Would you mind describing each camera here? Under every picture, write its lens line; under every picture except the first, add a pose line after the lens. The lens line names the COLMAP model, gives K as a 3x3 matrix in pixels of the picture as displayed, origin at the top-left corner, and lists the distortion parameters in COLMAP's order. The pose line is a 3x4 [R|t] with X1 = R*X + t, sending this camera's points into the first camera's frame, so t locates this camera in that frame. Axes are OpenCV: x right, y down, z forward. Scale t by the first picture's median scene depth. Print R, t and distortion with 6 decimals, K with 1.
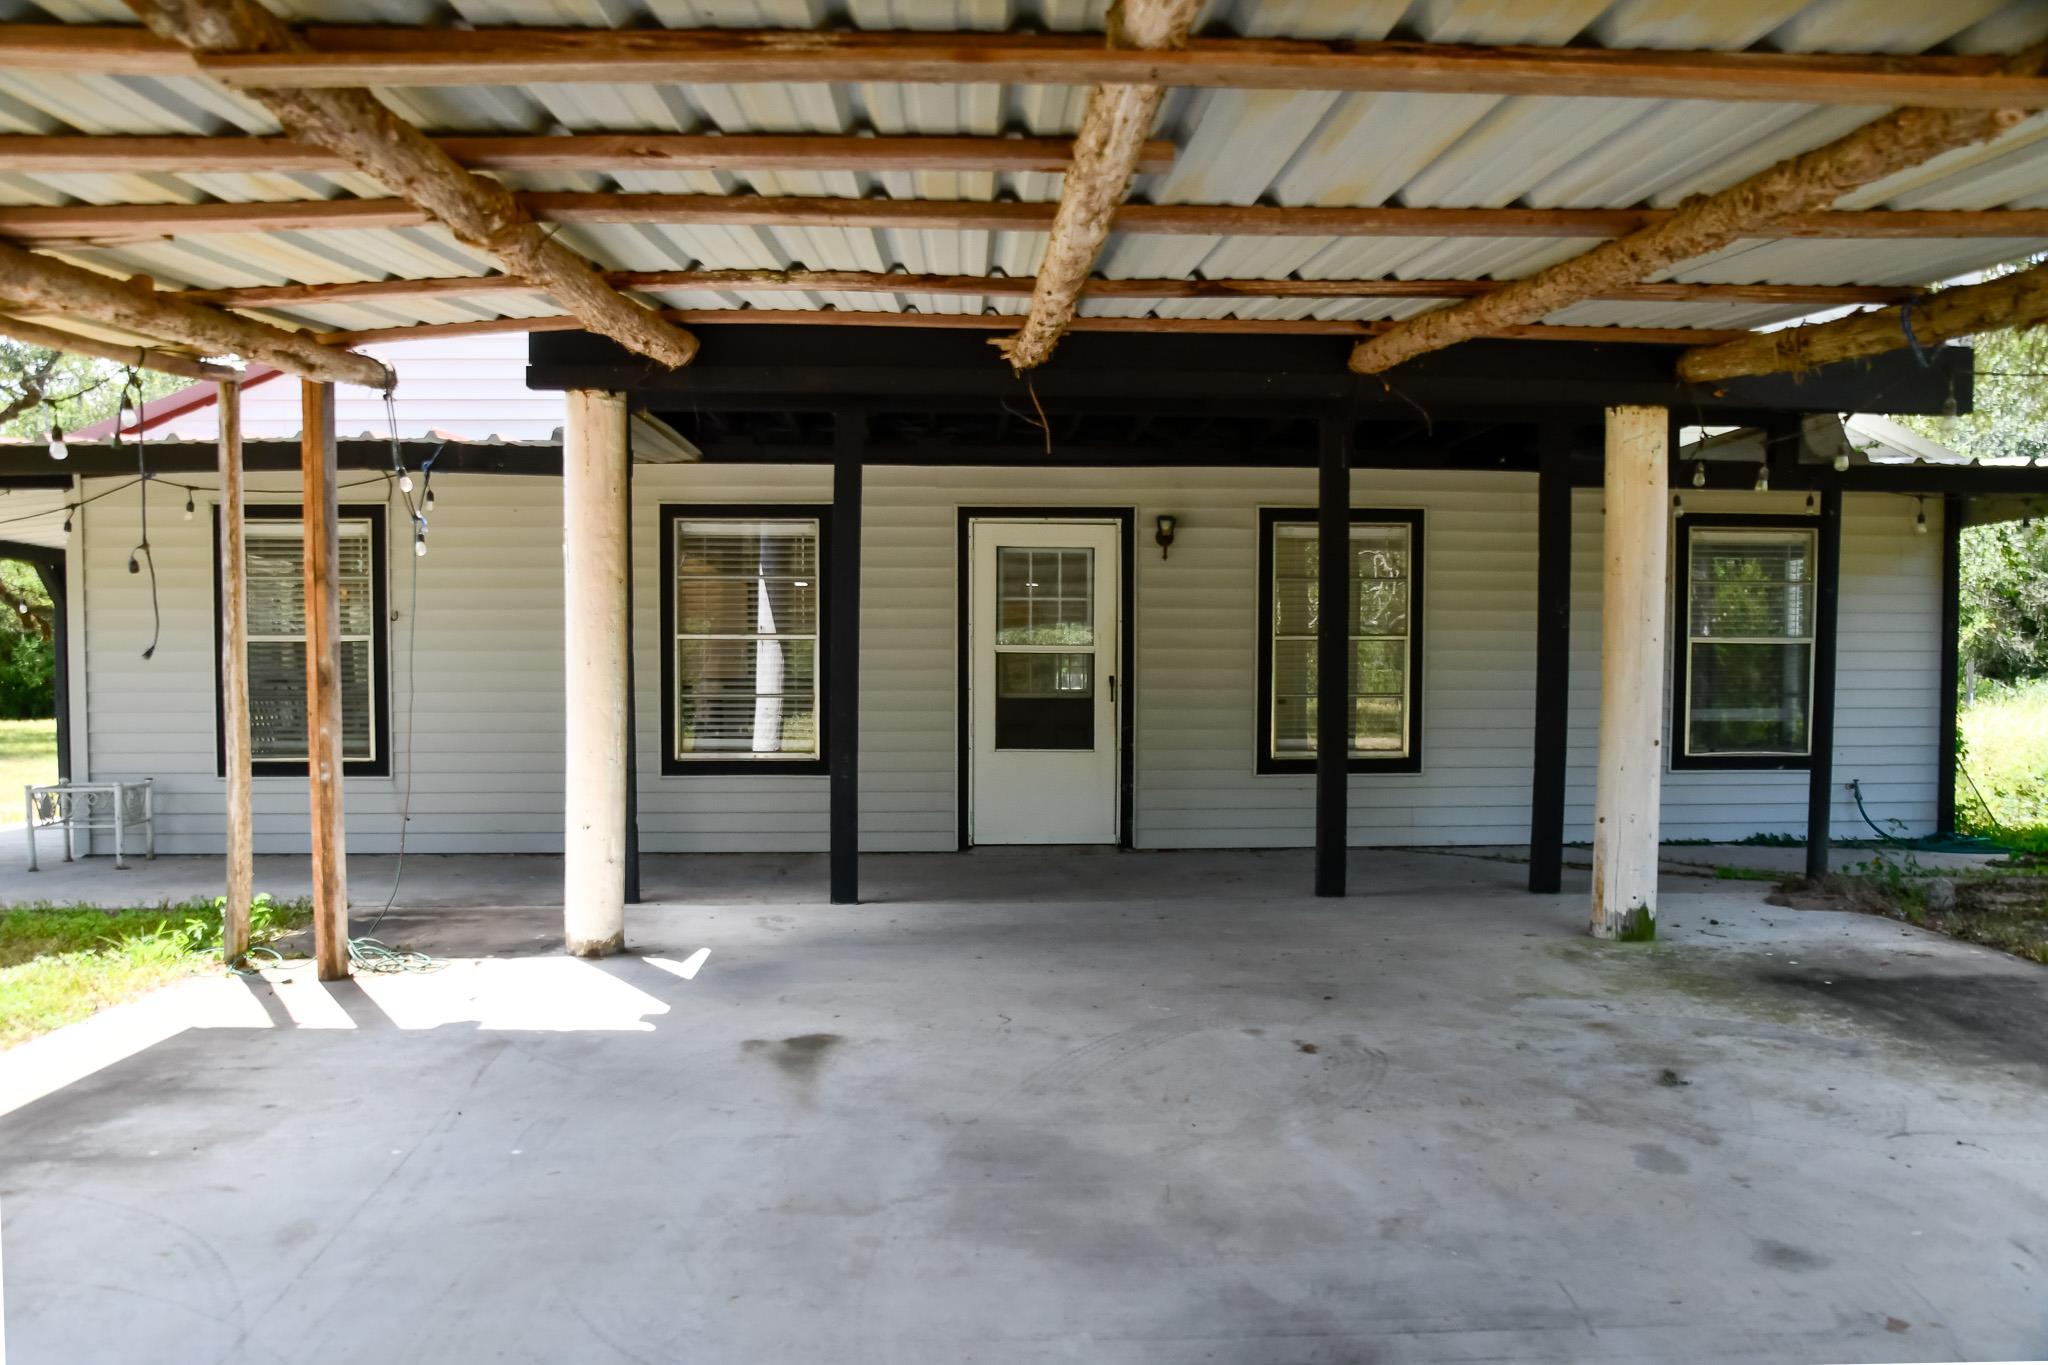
lens RADIAL K [[1430.9, 0, 1024.0], [0, 1430.9, 682.5], [0, 0, 1]] dist [-0.000566, -0.000049]
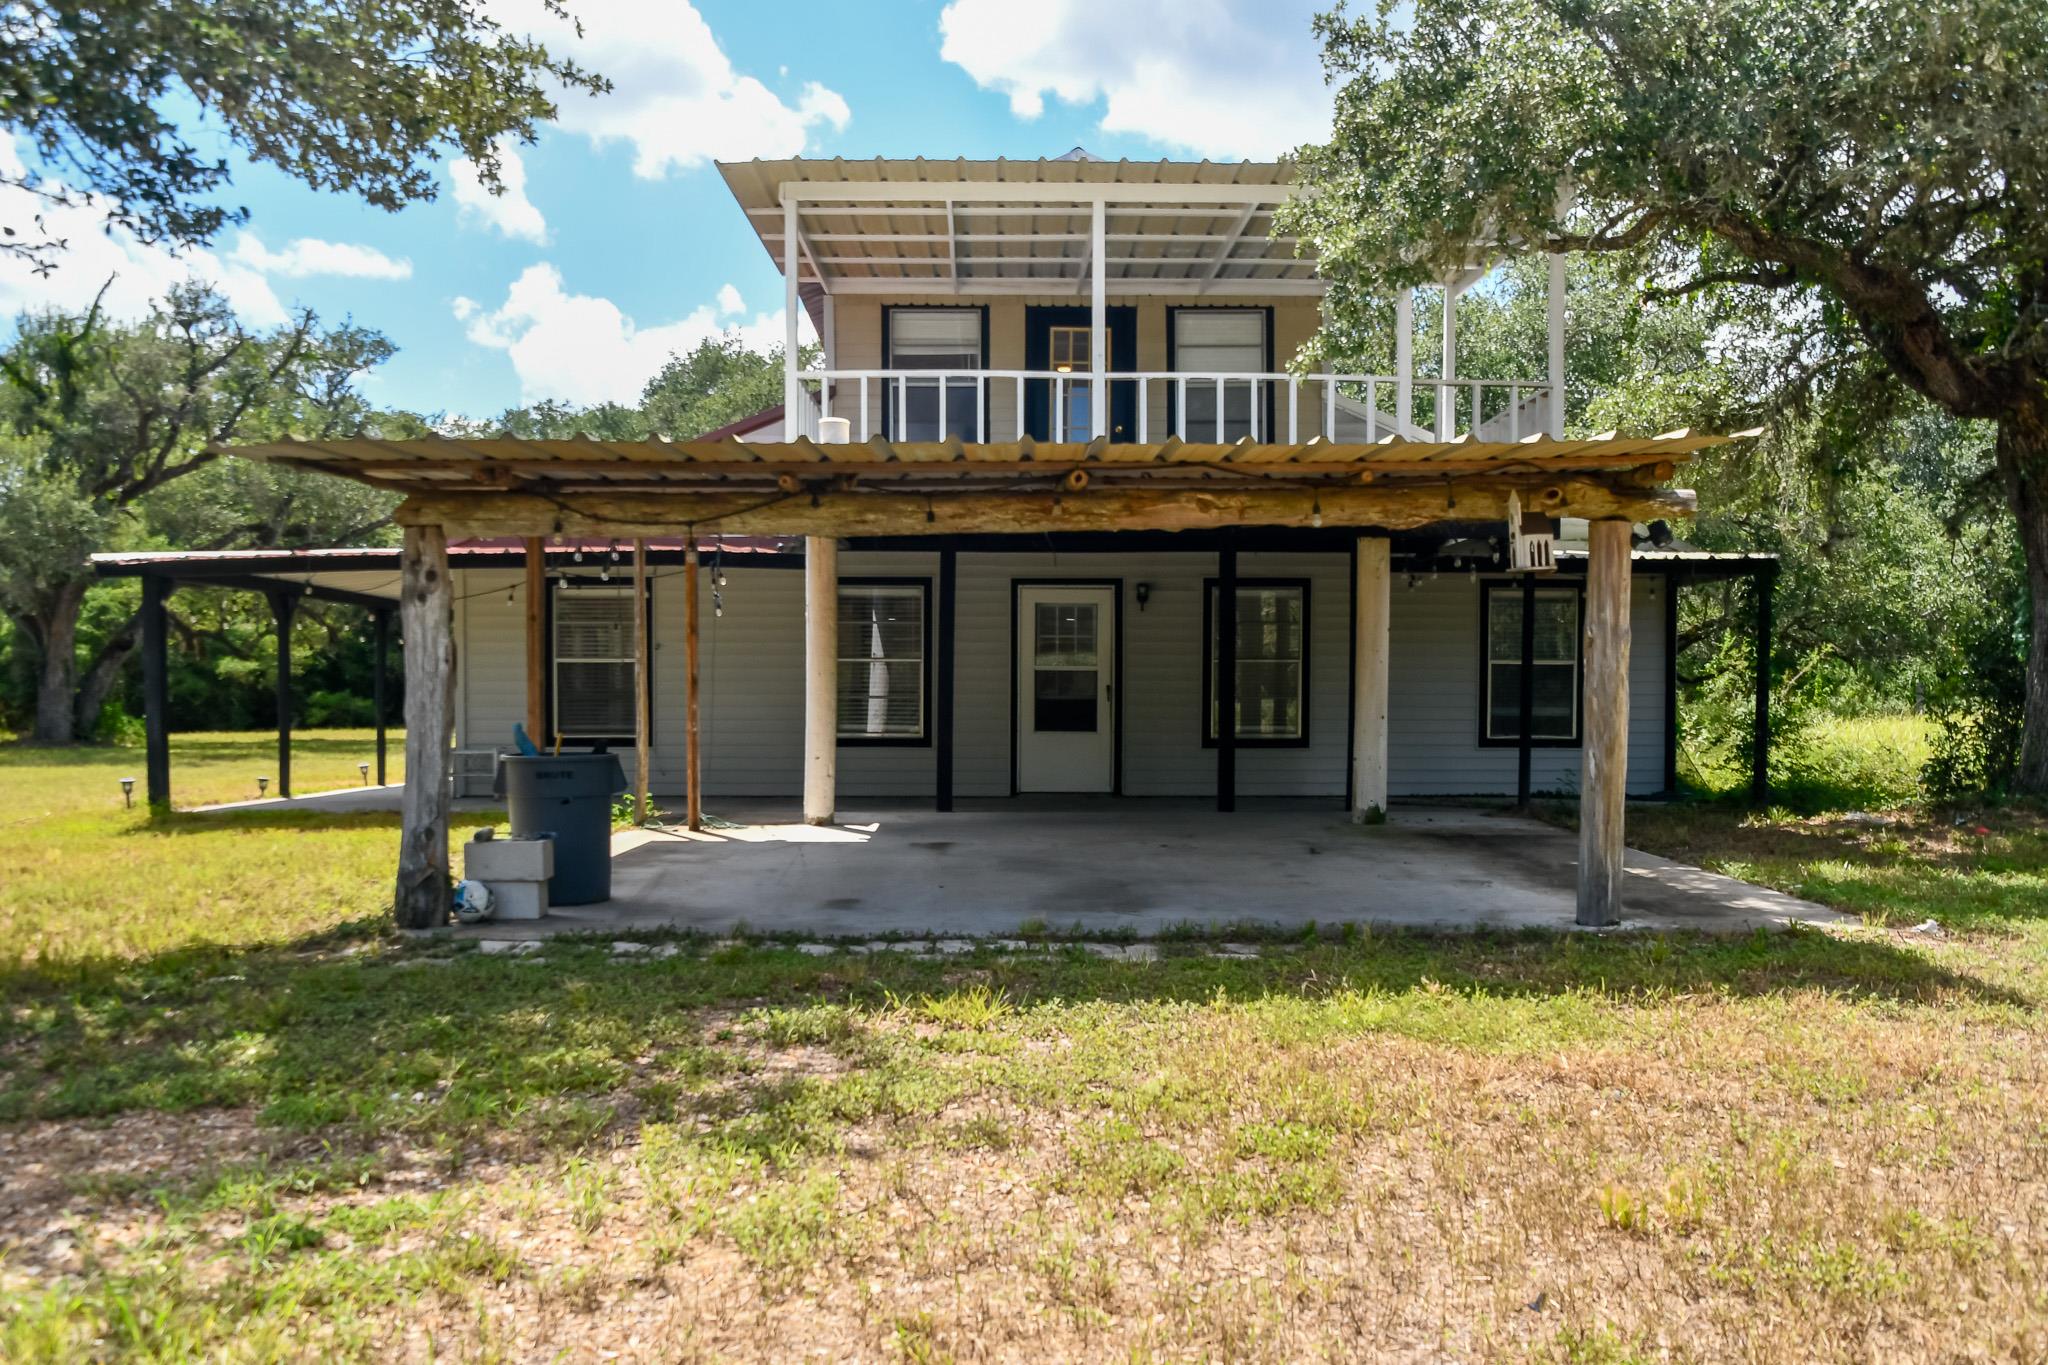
lens RADIAL K [[1592.0, 0, 1024.0], [0, 1592.0, 682.5], [0, 0, 1]] dist [0.066367, 0.001613]
pose [[0.998990, 0.001604, -0.044906, 0.047599], [-0.002407, 0.999838, -0.017832, 0.024160], [0.044870, 0.017922, 0.998832, -0.760663]]
